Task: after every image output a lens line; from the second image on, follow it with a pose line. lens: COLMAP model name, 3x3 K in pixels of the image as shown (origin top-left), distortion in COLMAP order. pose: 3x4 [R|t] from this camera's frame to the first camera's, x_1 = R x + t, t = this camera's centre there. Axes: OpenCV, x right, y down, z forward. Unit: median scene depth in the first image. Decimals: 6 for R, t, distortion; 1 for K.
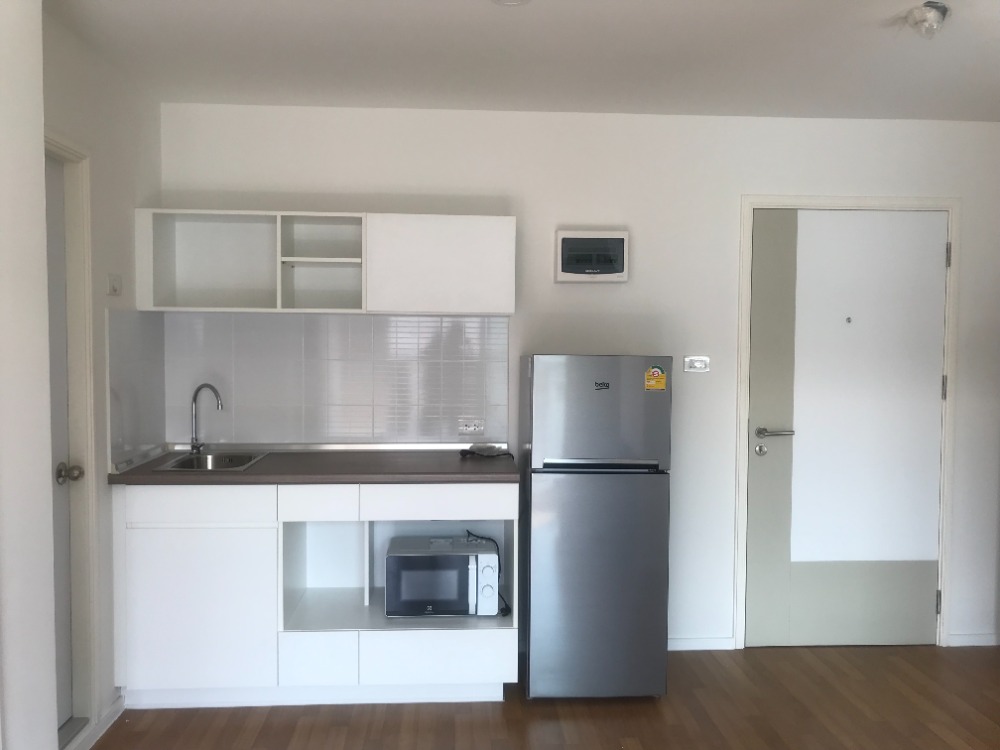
lens RADIAL K [[824.6, 0, 500.0], [0, 824.6, 375.0], [0, 0, 1]] dist [0.001281, 0.000558]
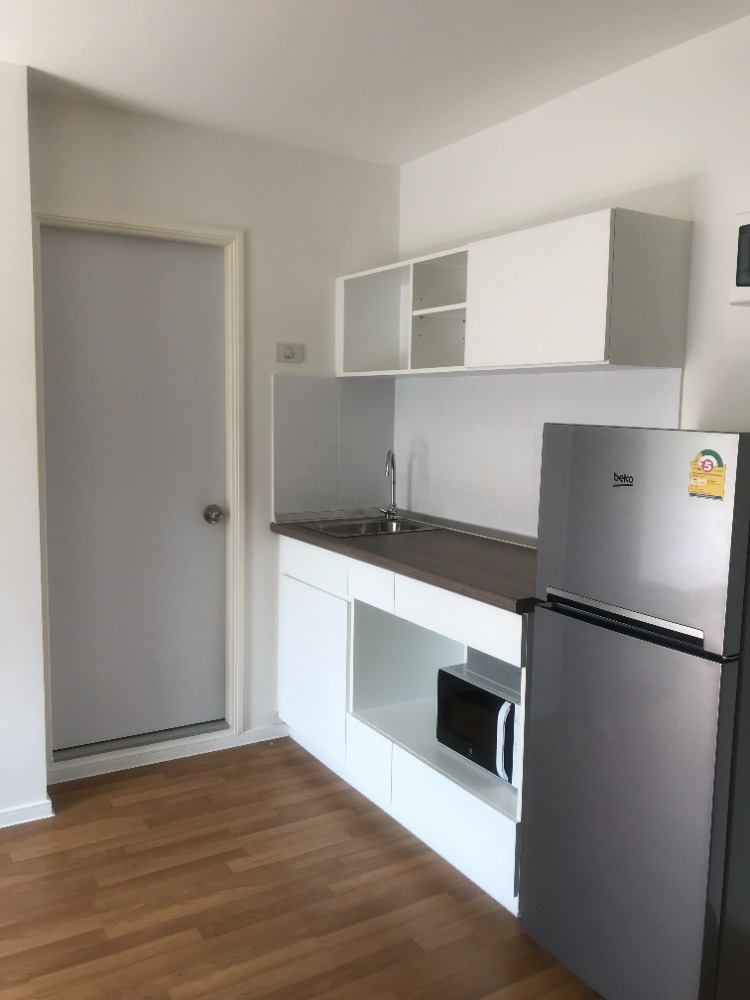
lens RADIAL K [[824.6, 0, 375.0], [0, 824.6, 500.0], [0, 0, 1]] dist [0.001281, 0.000558]
pose [[0.465247, 0.098685, -0.879662, 0.532959], [-0.050577, 0.995106, 0.084886, -0.013169], [0.883735, 0.004998, 0.467962, 0.557575]]
